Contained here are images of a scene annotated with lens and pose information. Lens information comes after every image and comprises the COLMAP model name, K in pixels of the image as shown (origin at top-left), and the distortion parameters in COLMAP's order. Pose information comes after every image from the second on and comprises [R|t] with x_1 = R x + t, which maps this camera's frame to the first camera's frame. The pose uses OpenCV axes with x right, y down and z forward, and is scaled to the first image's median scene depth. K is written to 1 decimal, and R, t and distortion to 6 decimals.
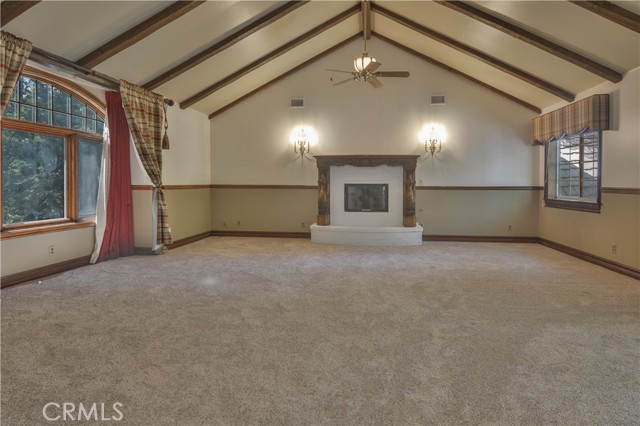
lens RADIAL K [[361.6, 0, 323.9], [0, 361.6, 213.3], [0, 0, 1]] dist [-0.002833, -0.002734]
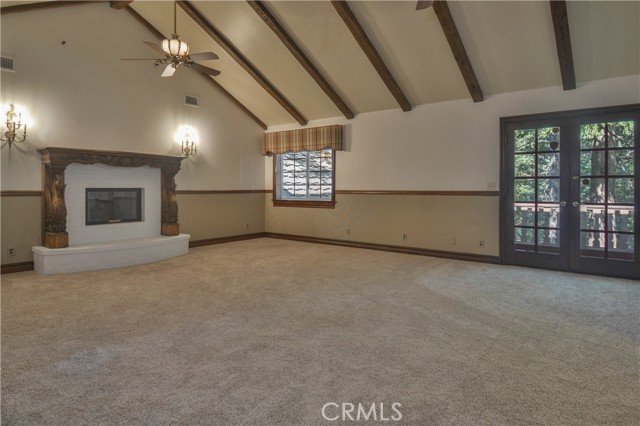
lens RADIAL K [[361.6, 0, 323.9], [0, 361.6, 213.3], [0, 0, 1]] dist [-0.002833, -0.002734]
pose [[0.535518, -0.062046, 0.842241, -0.326530], [0.069735, 0.997141, 0.029118, -0.017525], [-0.841640, 0.043140, 0.538314, 0.193748]]
